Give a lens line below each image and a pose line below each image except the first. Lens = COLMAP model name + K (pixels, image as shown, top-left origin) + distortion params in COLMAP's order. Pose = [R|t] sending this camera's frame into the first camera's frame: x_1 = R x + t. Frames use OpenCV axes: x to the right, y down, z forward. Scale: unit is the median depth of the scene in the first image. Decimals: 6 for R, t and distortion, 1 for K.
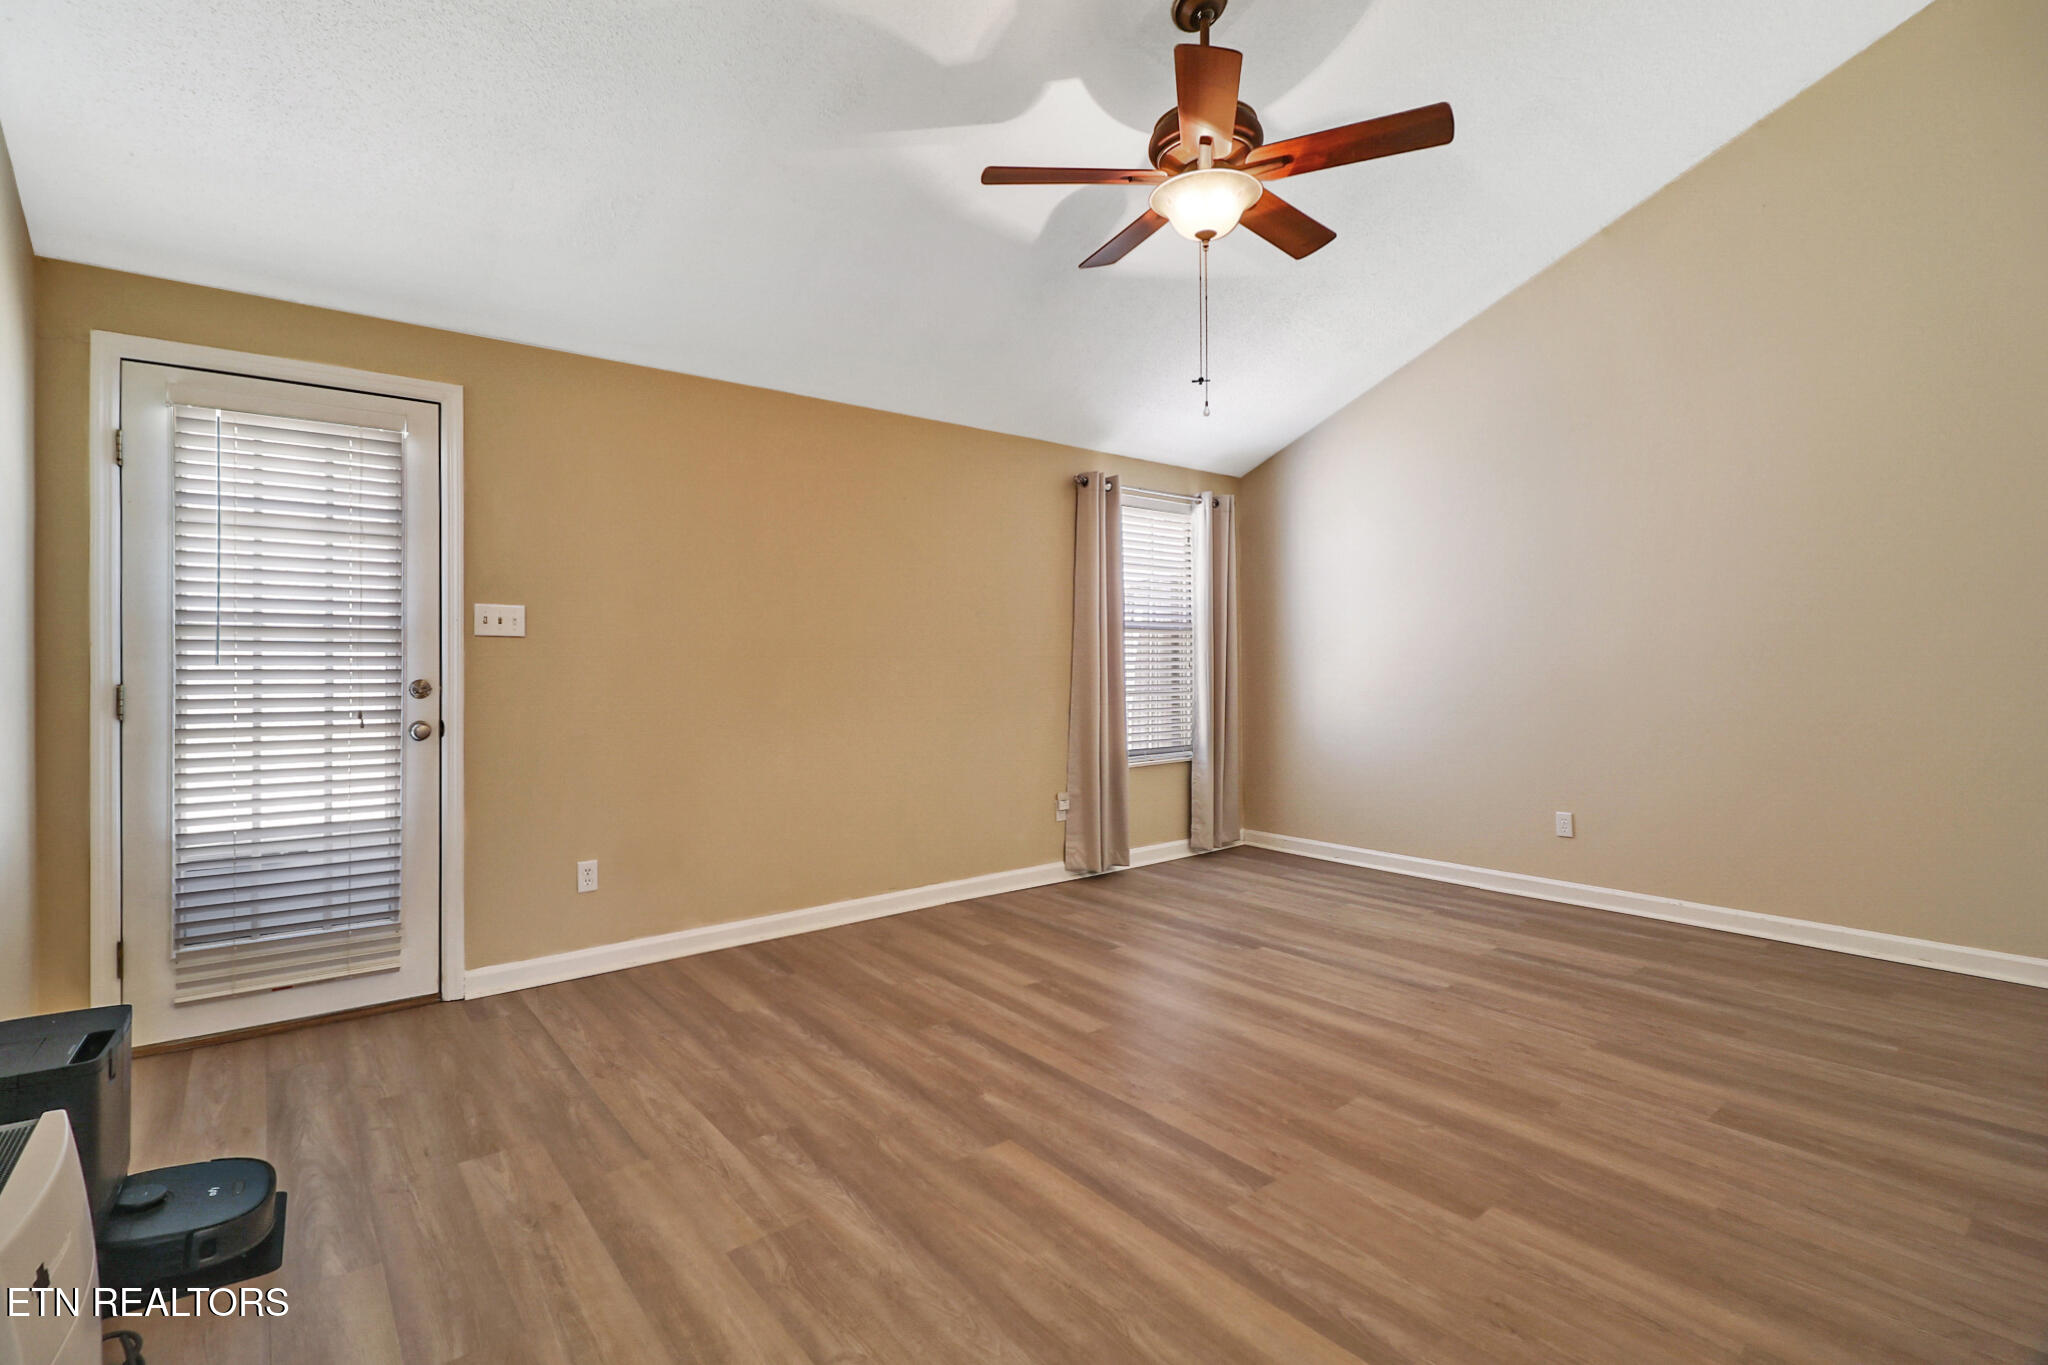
lens RADIAL K [[939.2, 0, 1021.8], [0, 939.2, 661.3], [0, 0, 1]] dist [0.001773, -0.016752]
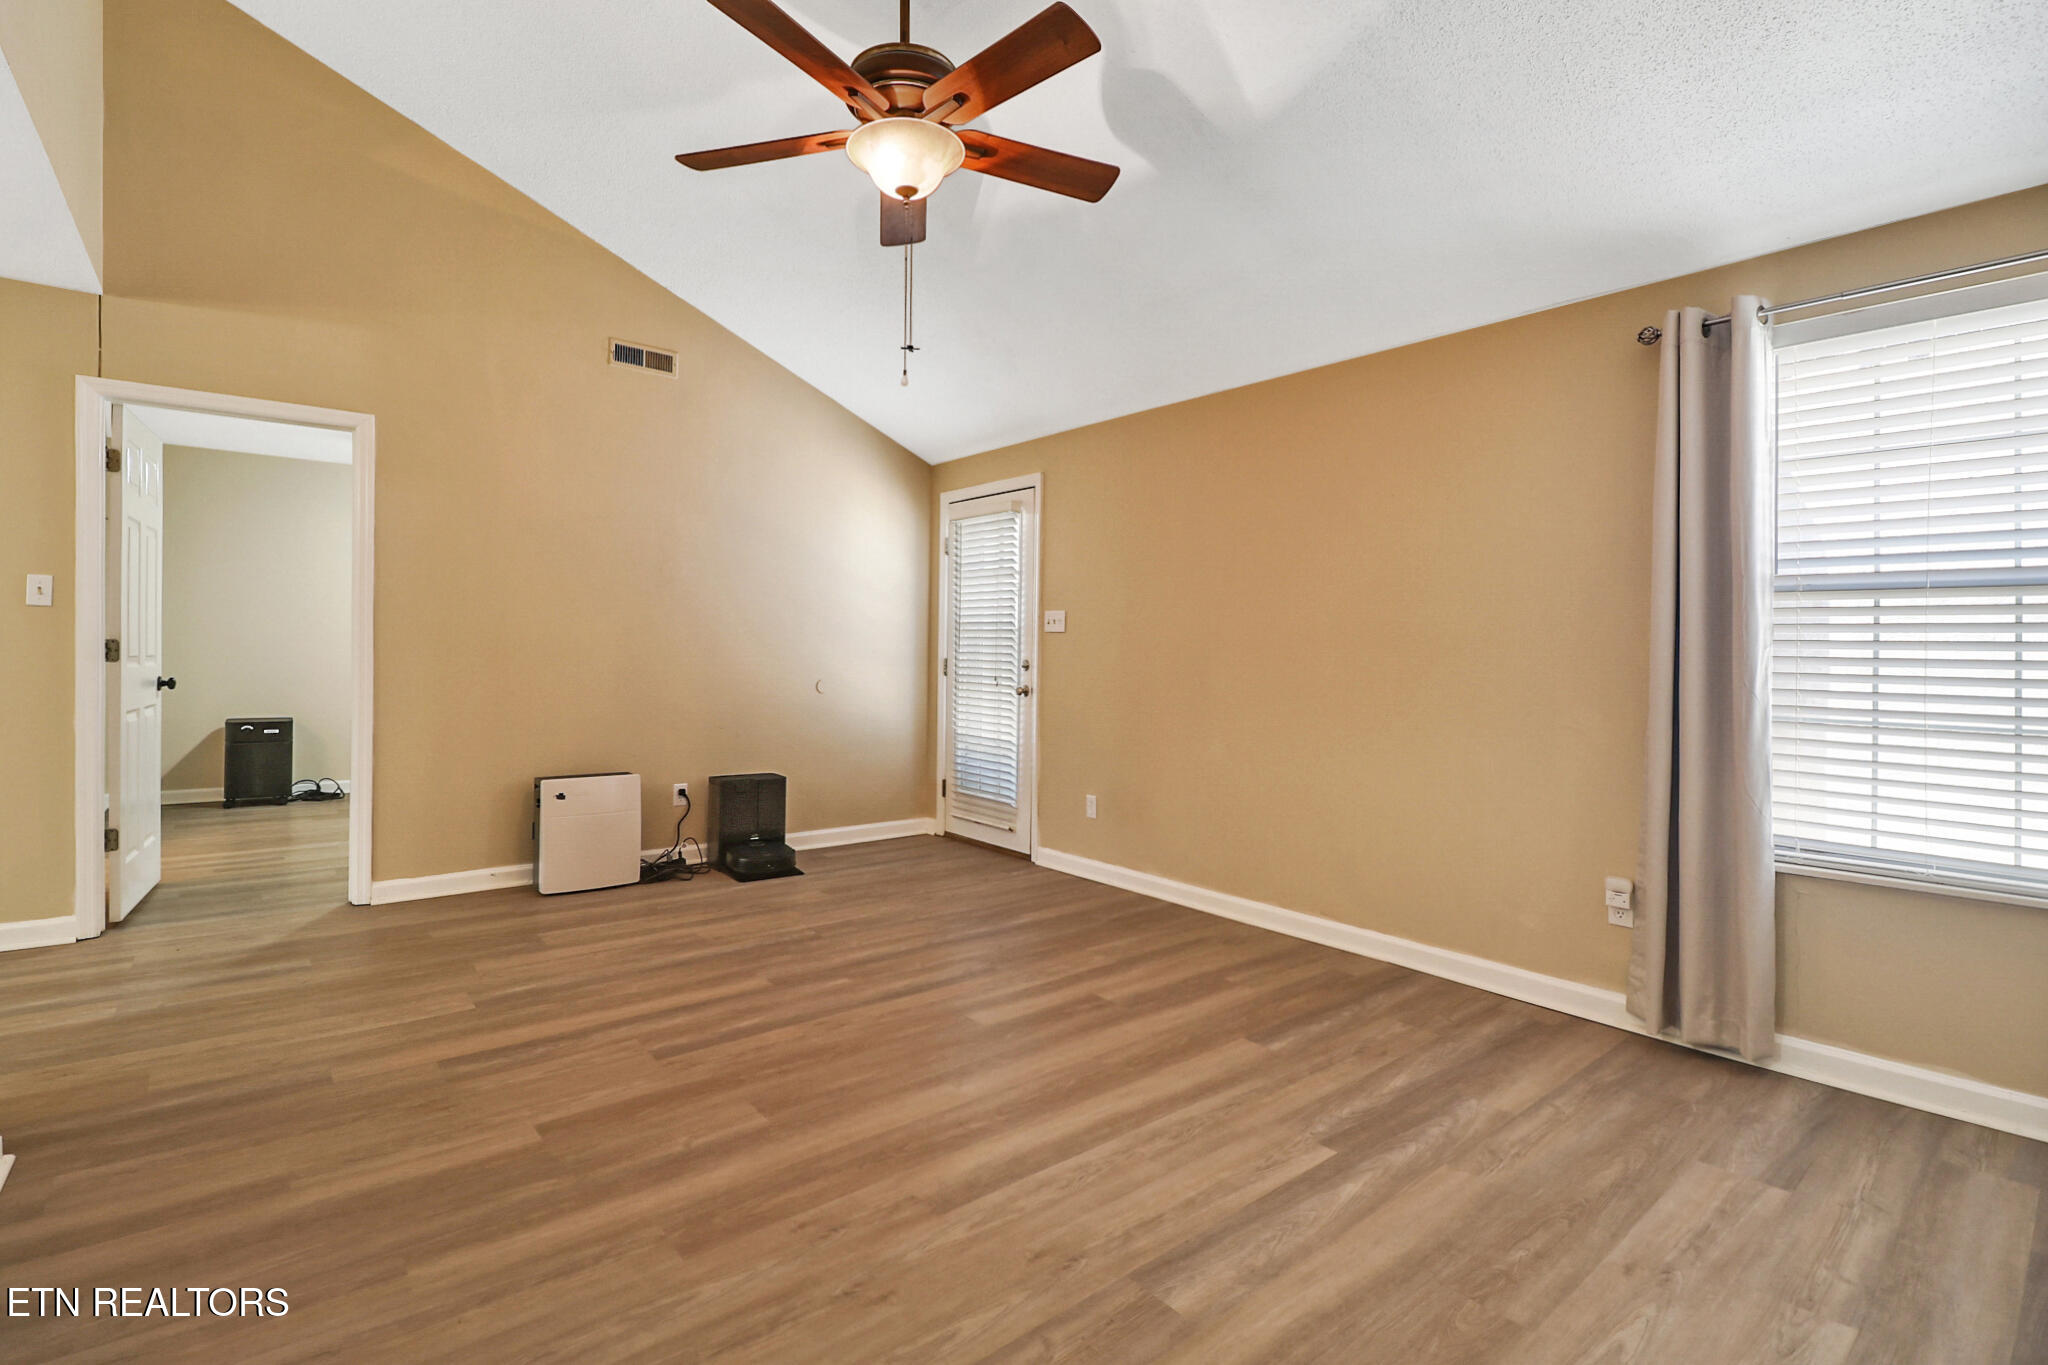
lens RADIAL K [[958.3, 0, 1011.6], [0, 958.3, 653.6], [0, 0, 1]] dist [0.002746, -0.010401]
pose [[-0.004348, 0.006292, -0.999971, 1.112559], [-0.009587, 0.999934, 0.006333, -0.000943], [0.999945, 0.009615, -0.004288, 1.062881]]
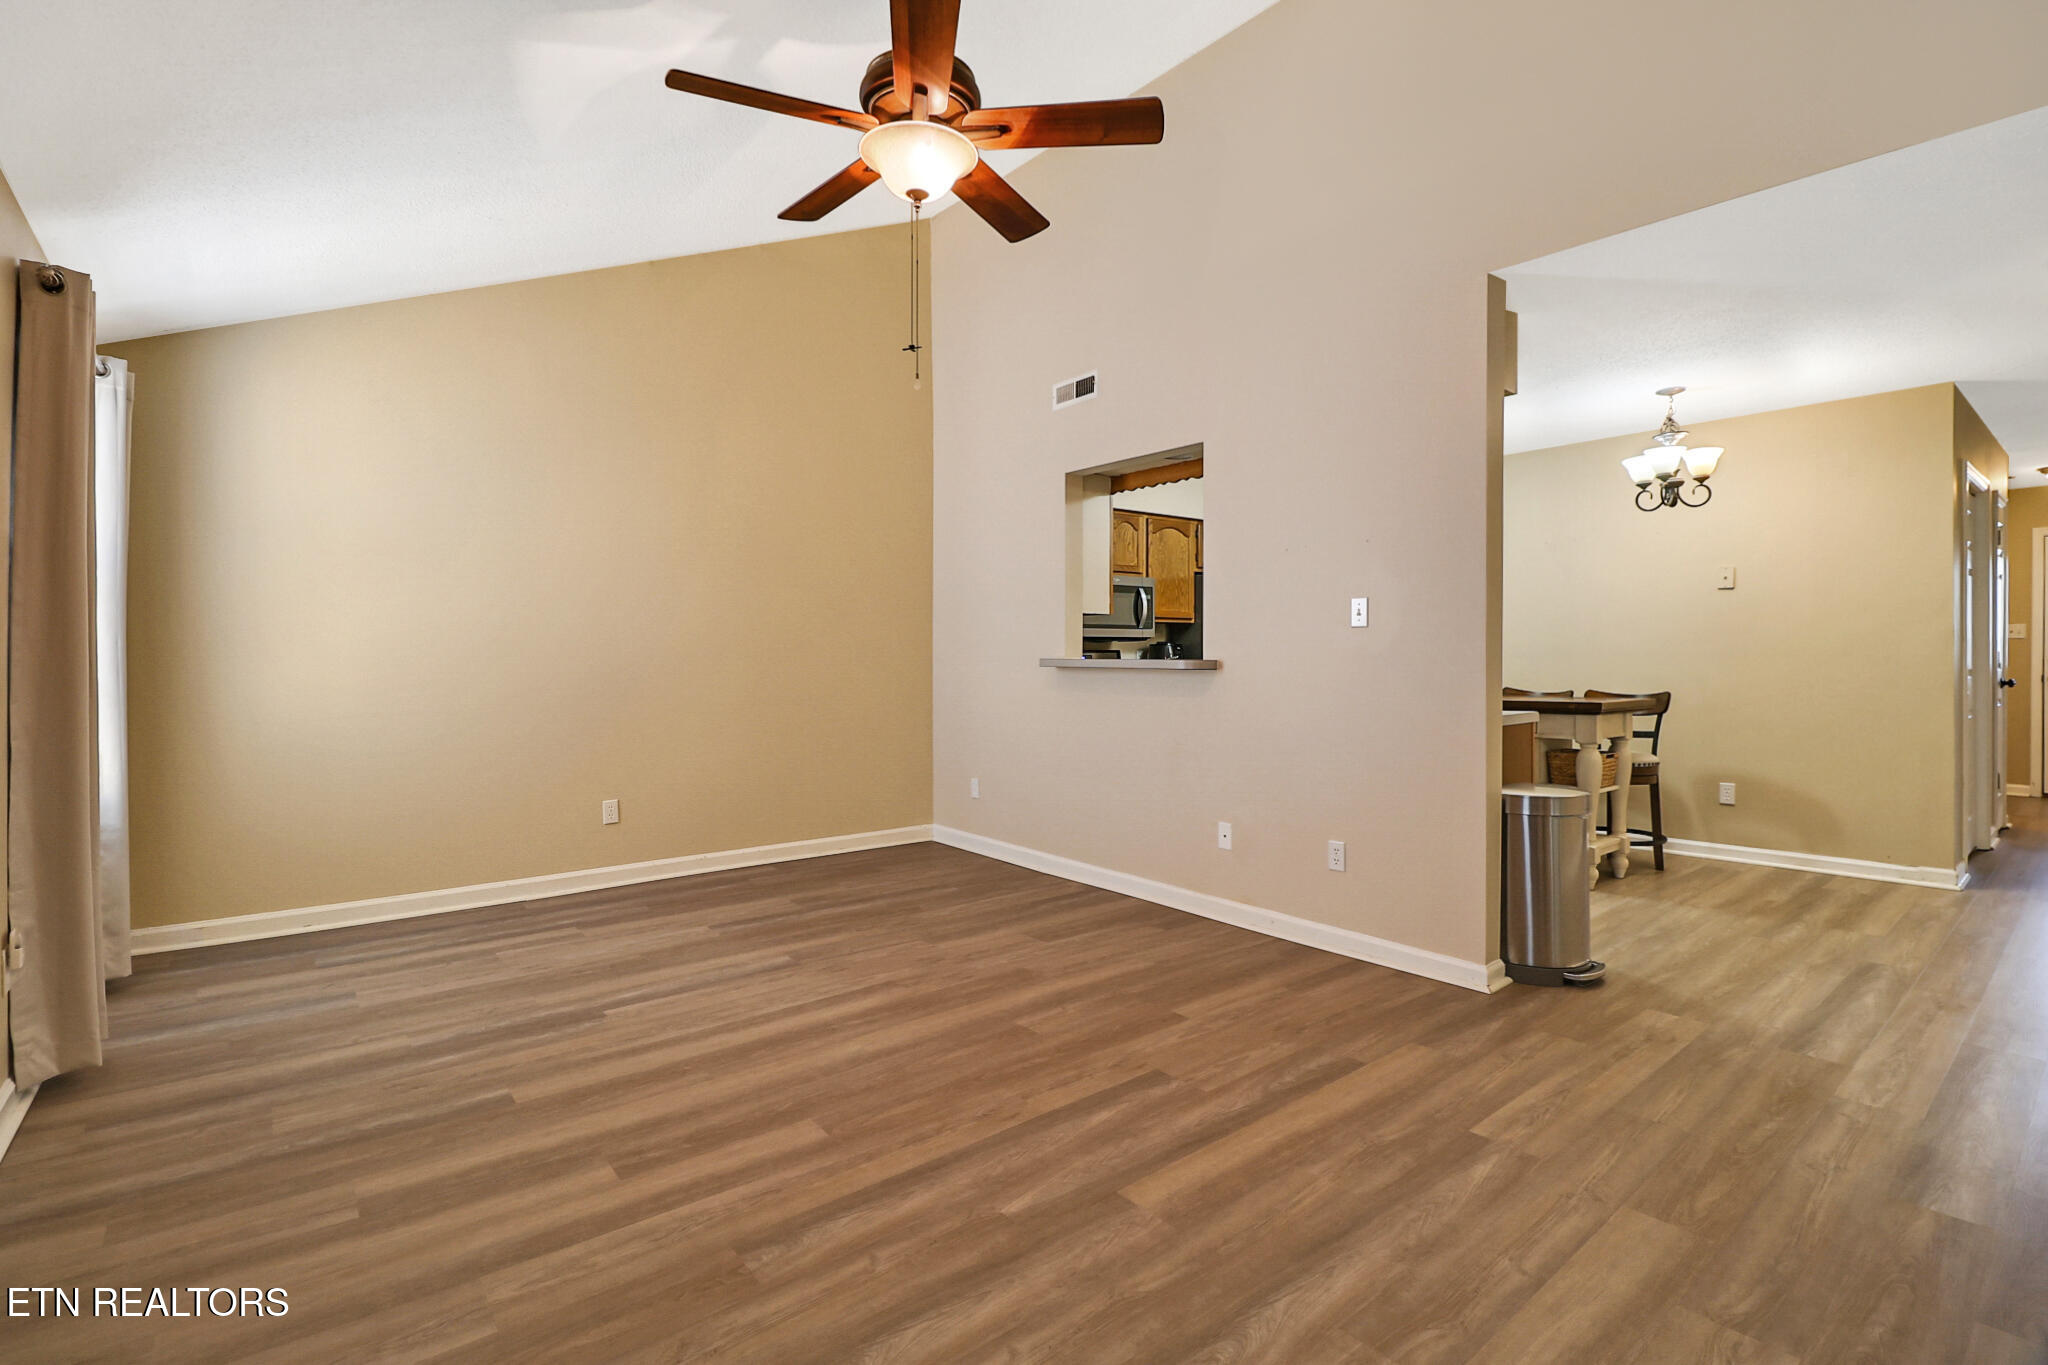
lens RADIAL K [[919.8, 0, 1010.4], [0, 919.8, 653.0], [0, 0, 1]] dist [0.002582, -0.015261]
pose [[0.012888, 0.006048, 0.999899, -0.692902], [-0.000682, 0.999982, -0.006039, 0.004226], [-0.999917, -0.000604, 0.012892, 0.851733]]
